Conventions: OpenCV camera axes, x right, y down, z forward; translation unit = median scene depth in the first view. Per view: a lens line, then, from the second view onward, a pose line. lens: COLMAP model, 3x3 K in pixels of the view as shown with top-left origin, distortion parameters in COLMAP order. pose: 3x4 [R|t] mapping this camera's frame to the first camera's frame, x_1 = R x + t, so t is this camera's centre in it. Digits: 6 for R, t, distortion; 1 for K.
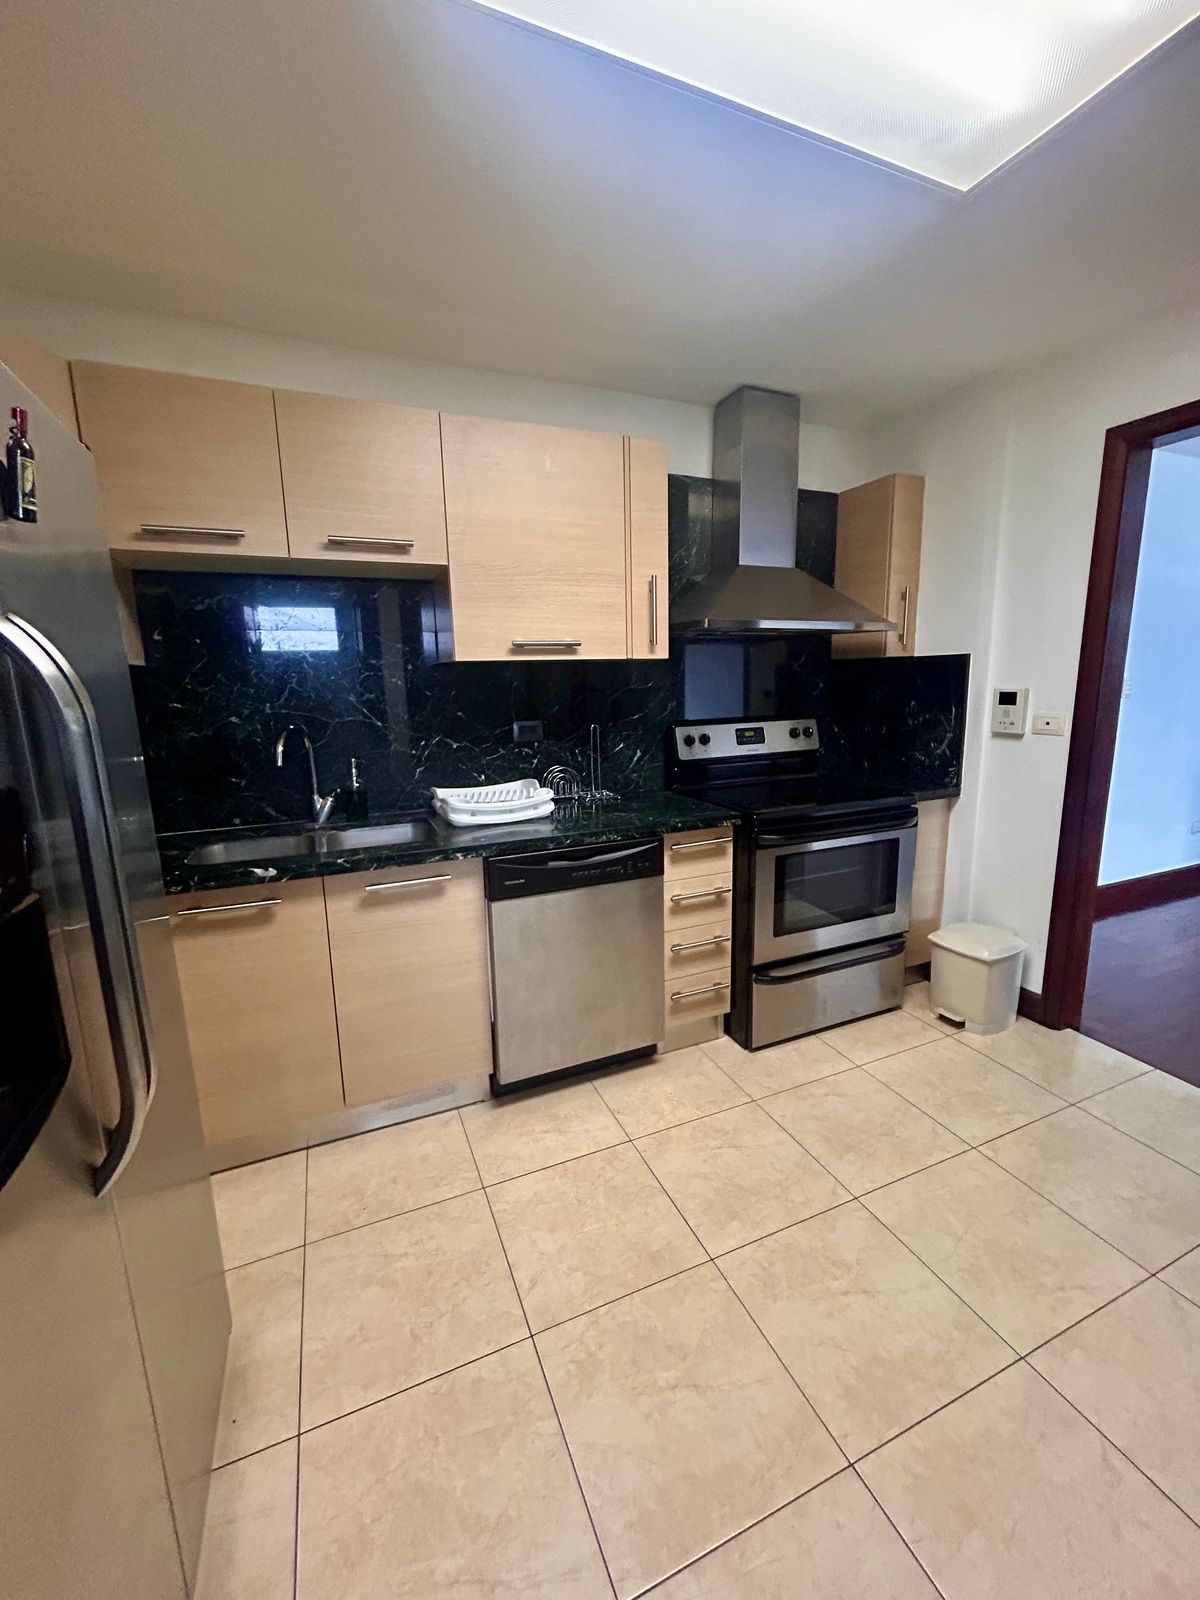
lens RADIAL K [[648.4, 0, 604.7], [0, 648.4, 798.8], [0, 0, 1]] dist [-0.000901, 0.000152]
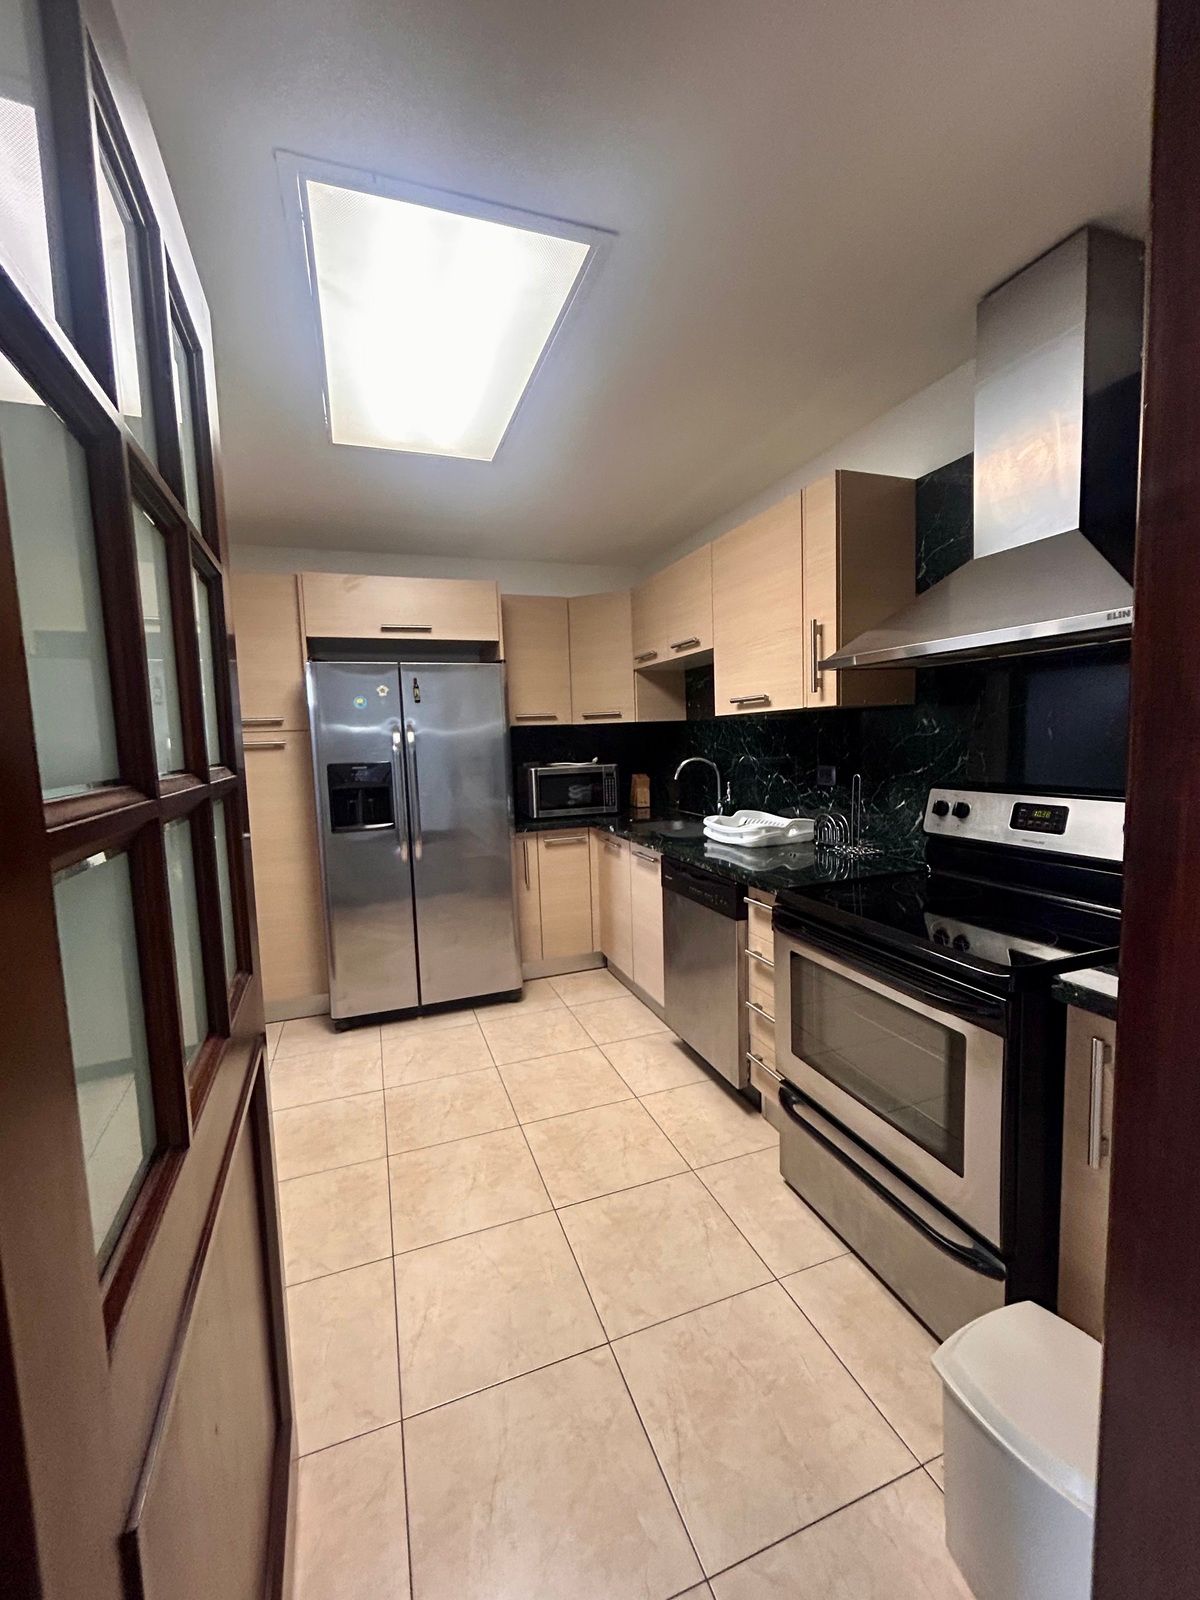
lens RADIAL K [[648.4, 0, 599.7], [0, 648.4, 797.7], [0, 0, 1]] dist [-0.000901, 0.000152]
pose [[-0.056149, 0.118765, -0.991334, 1.074099], [-0.143917, 0.981568, 0.125746, -0.168664], [0.987995, 0.149731, -0.038022, 0.782244]]
